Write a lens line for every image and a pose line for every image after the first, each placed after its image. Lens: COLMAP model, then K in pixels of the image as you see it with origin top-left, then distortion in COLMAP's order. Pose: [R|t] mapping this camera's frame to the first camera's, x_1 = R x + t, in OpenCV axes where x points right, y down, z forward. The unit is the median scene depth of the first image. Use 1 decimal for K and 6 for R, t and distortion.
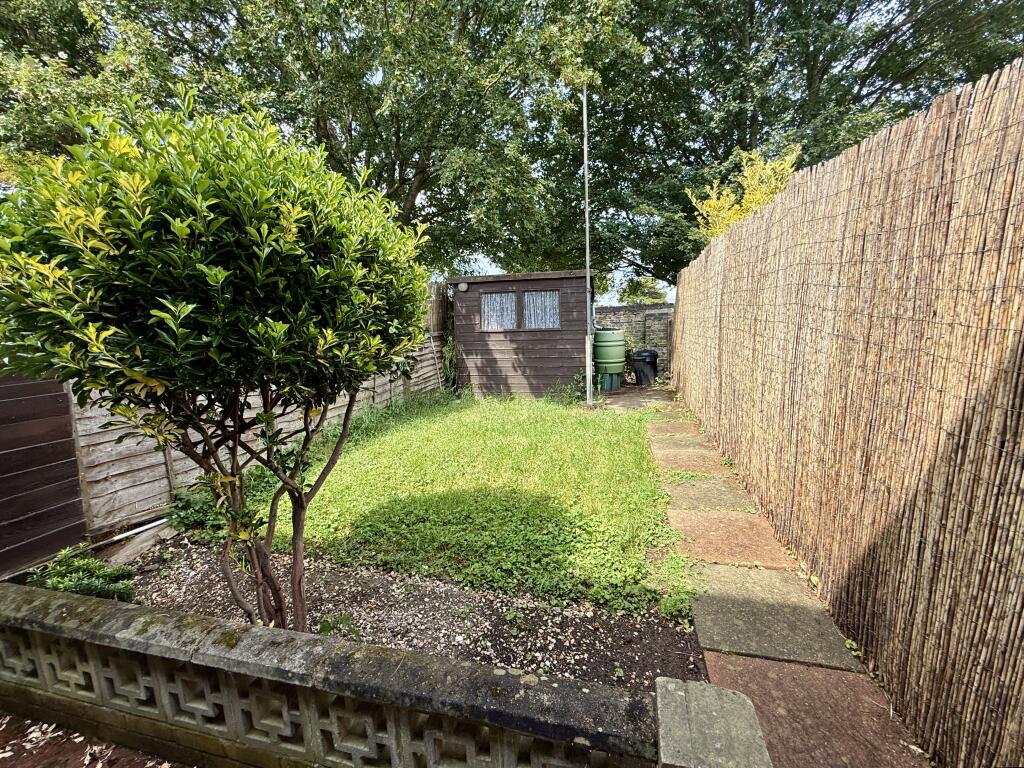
lens RADIAL K [[415.9, 0, 511.9], [0, 415.9, 387.6], [0, 0, 1]] dist [0.001362, -0.000126]
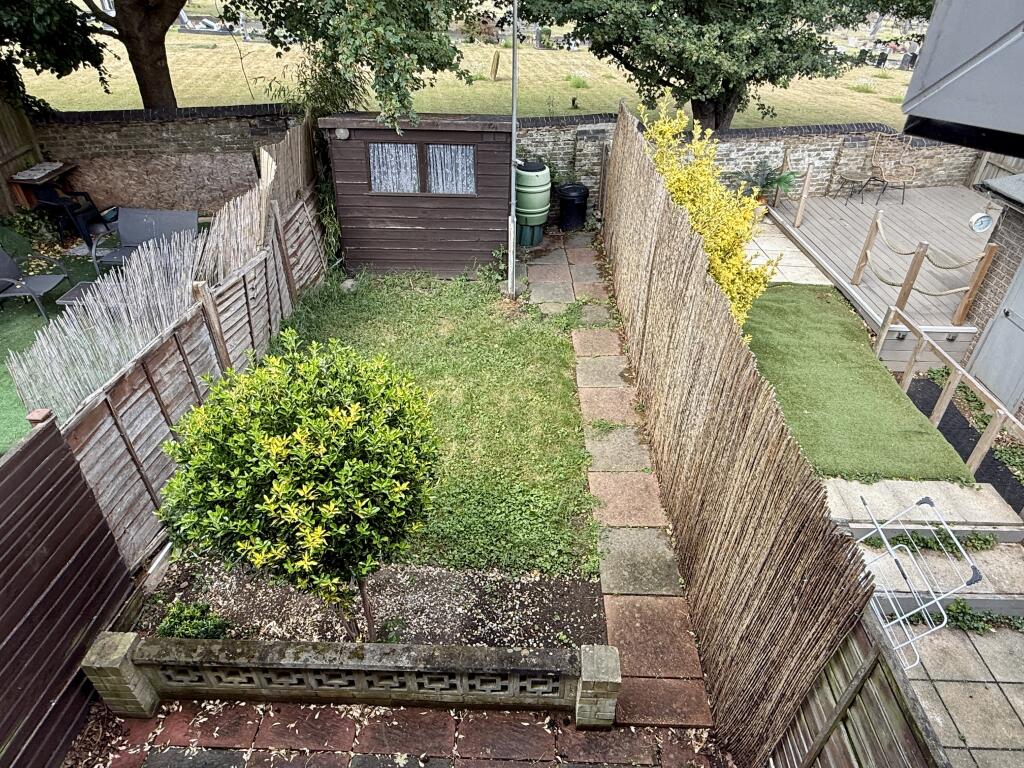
lens RADIAL K [[617.8, 0, 512.3], [0, 617.8, 383.9], [0, 0, 1]] dist [0.004770, 0.000760]
pose [[0.972239, -0.085738, 0.217715, -0.346621], [-0.019753, 0.897055, 0.441478, -1.132482], [-0.233154, -0.433522, 0.870458, -0.676411]]
